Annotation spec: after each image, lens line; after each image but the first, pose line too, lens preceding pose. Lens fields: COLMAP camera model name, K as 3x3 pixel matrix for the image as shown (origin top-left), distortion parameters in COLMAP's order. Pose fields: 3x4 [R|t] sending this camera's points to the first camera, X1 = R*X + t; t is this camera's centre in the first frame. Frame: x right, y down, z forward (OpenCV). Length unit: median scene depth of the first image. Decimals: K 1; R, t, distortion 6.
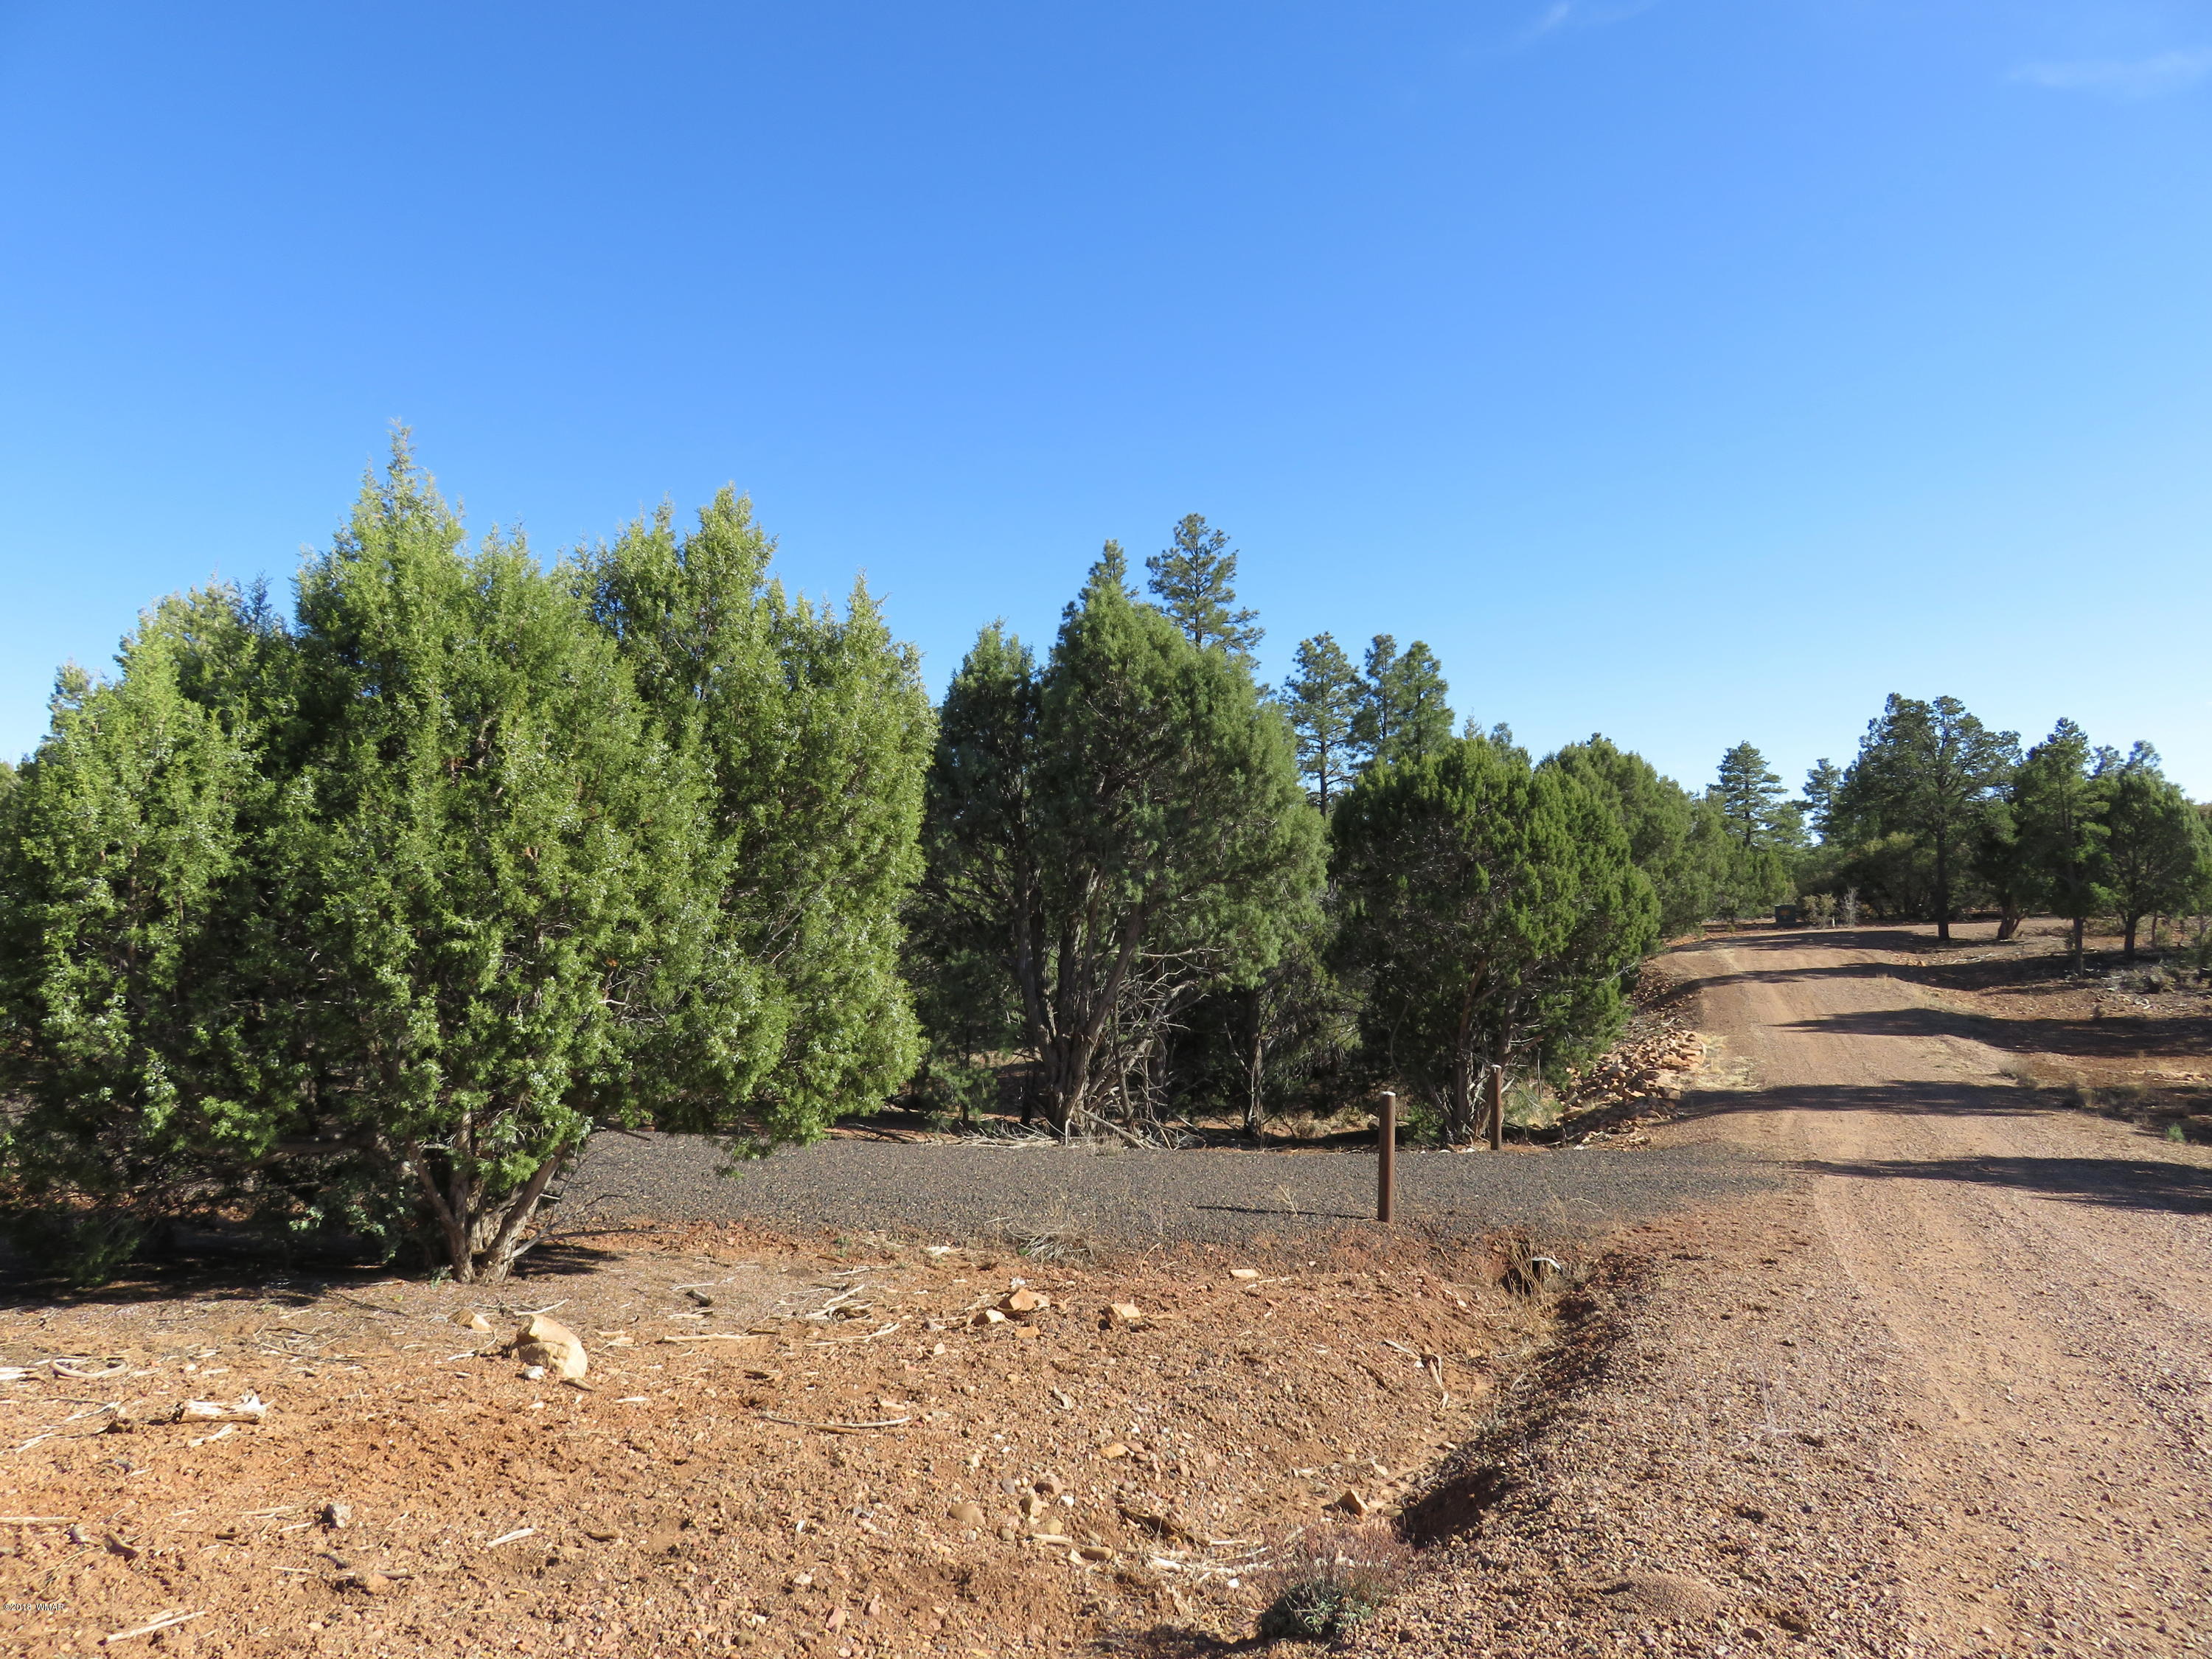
lens RADIAL K [[1646.1, 0, 1118.8], [0, 1646.1, 828.4], [0, 0, 1]] dist [-0.011656, -0.002141]
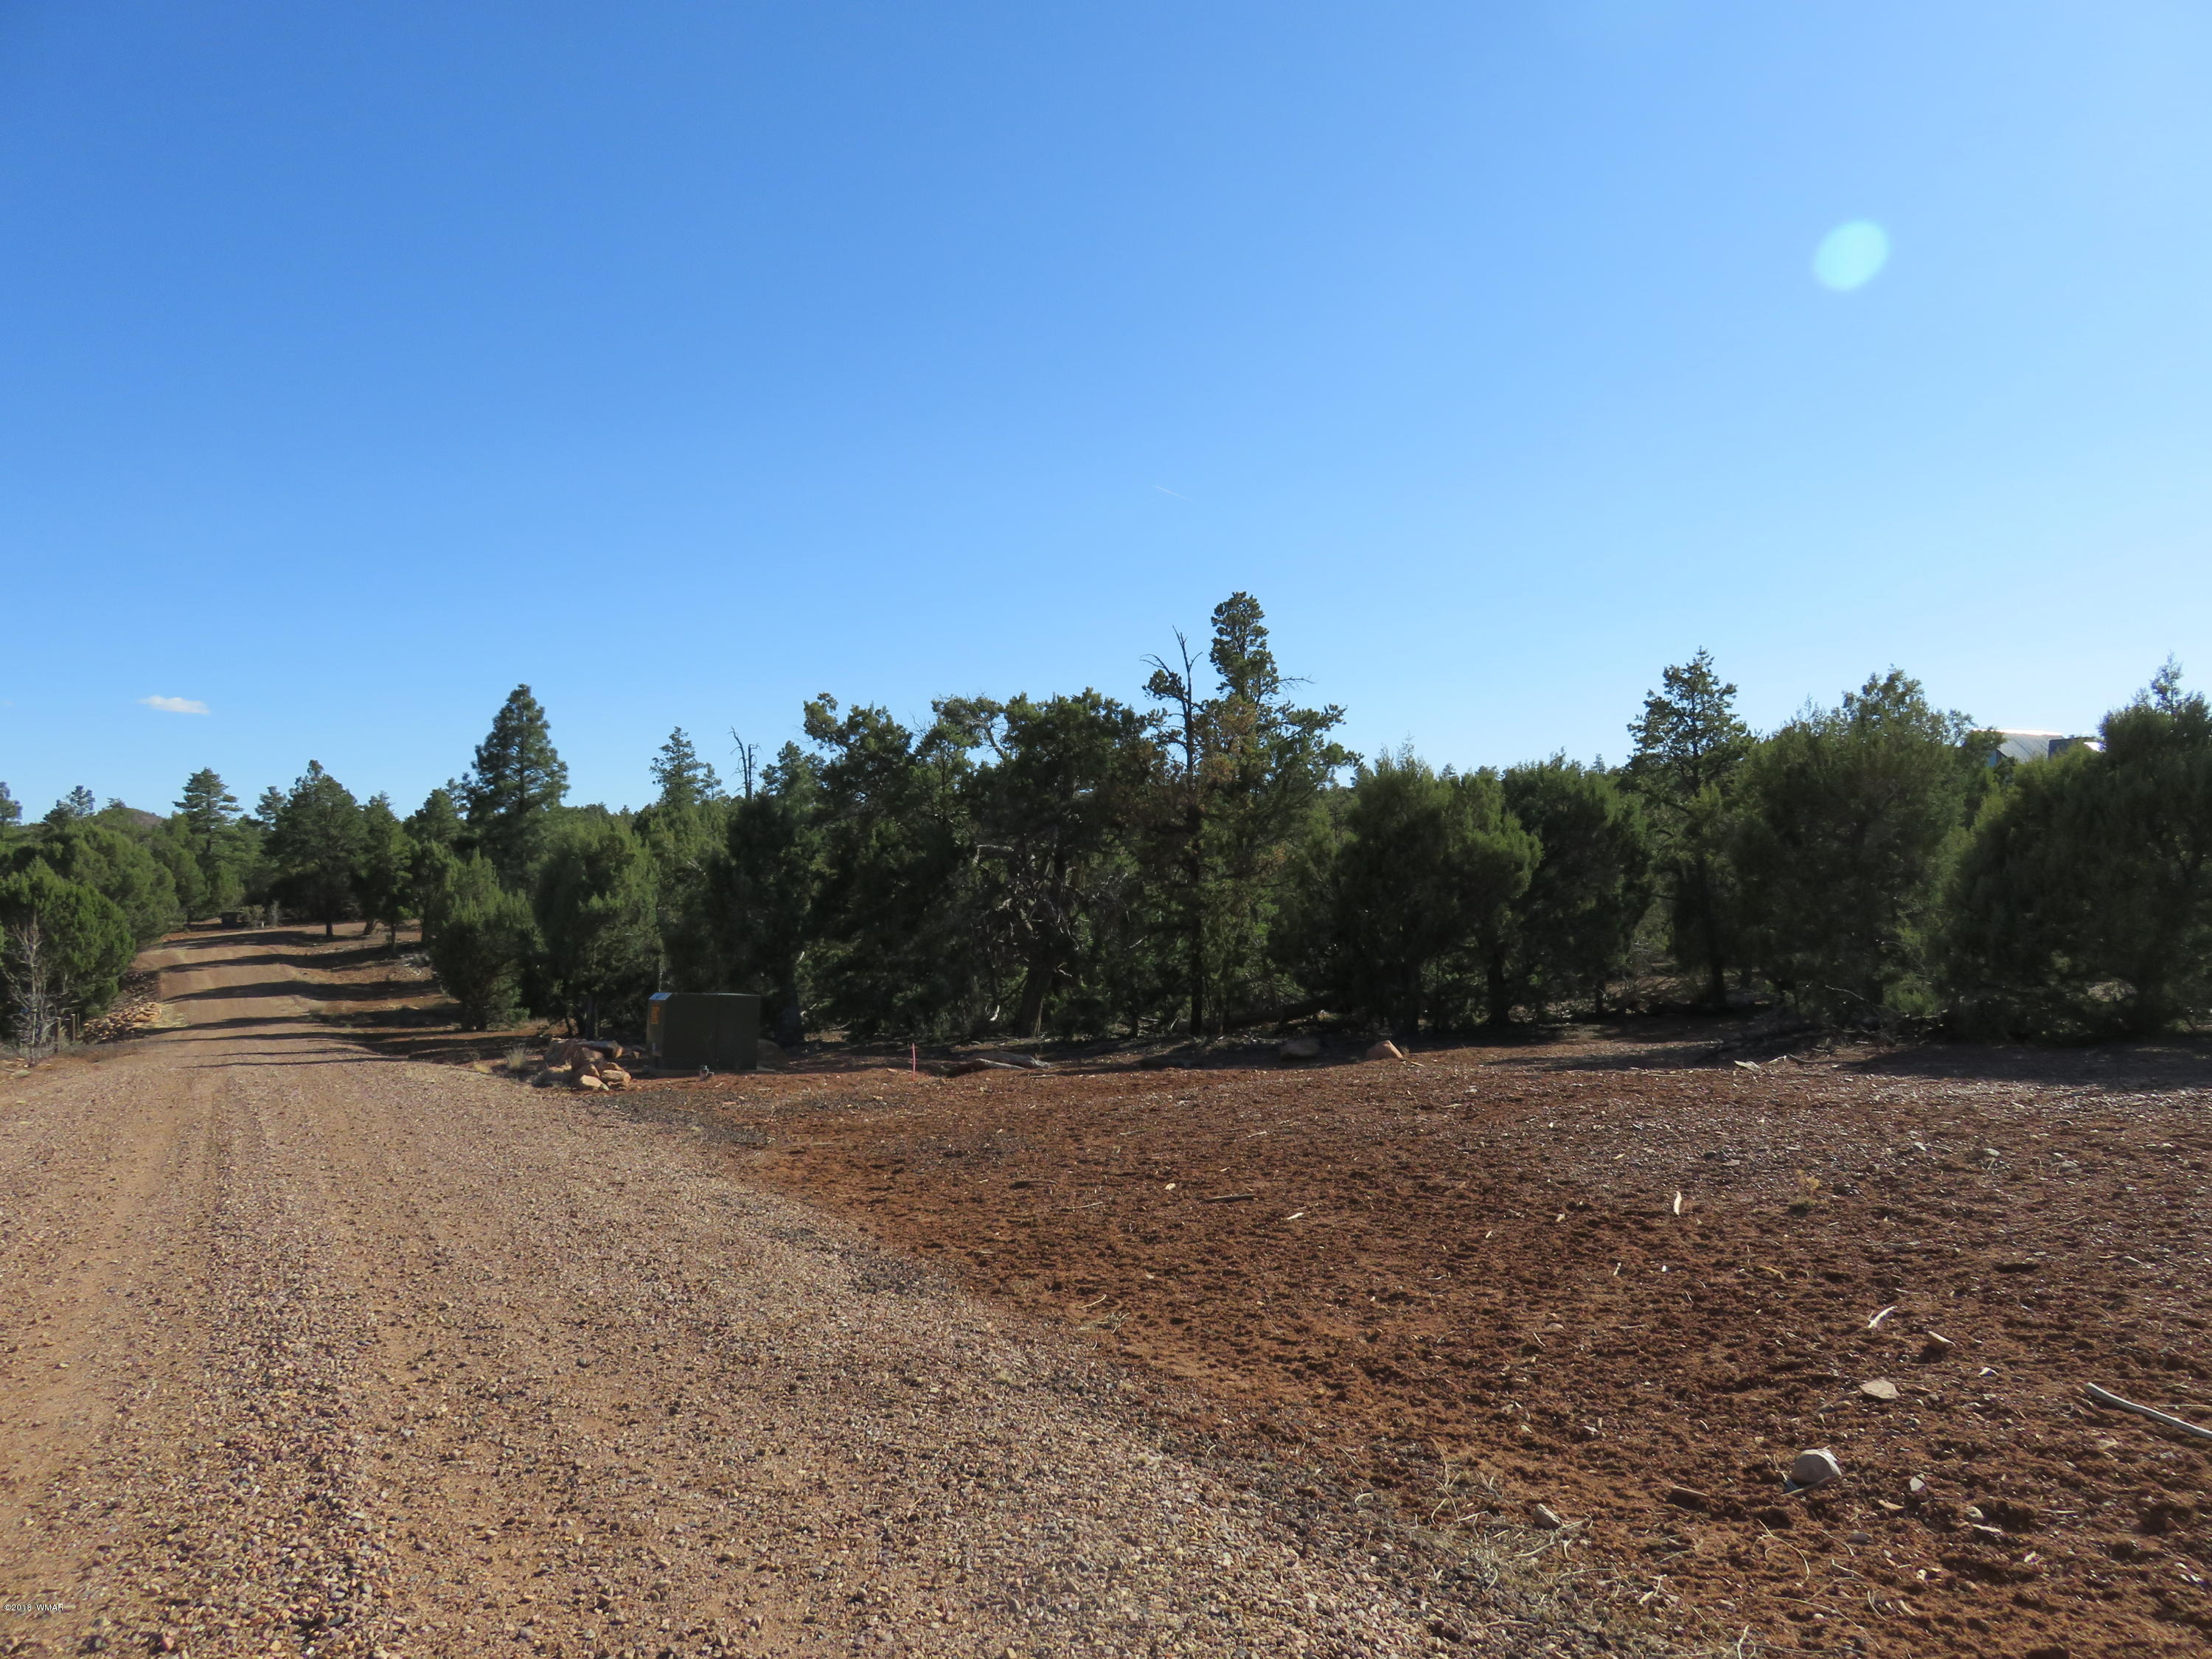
lens RADIAL K [[1646.1, 0, 1124.3], [0, 1646.1, 834.1], [0, 0, 1]] dist [-0.011656, -0.002141]
pose [[0.647075, 0.008794, 0.762375, -0.257861], [-0.024759, 0.999648, 0.009483, -0.079996], [-0.762024, -0.025012, 0.647066, -0.751287]]
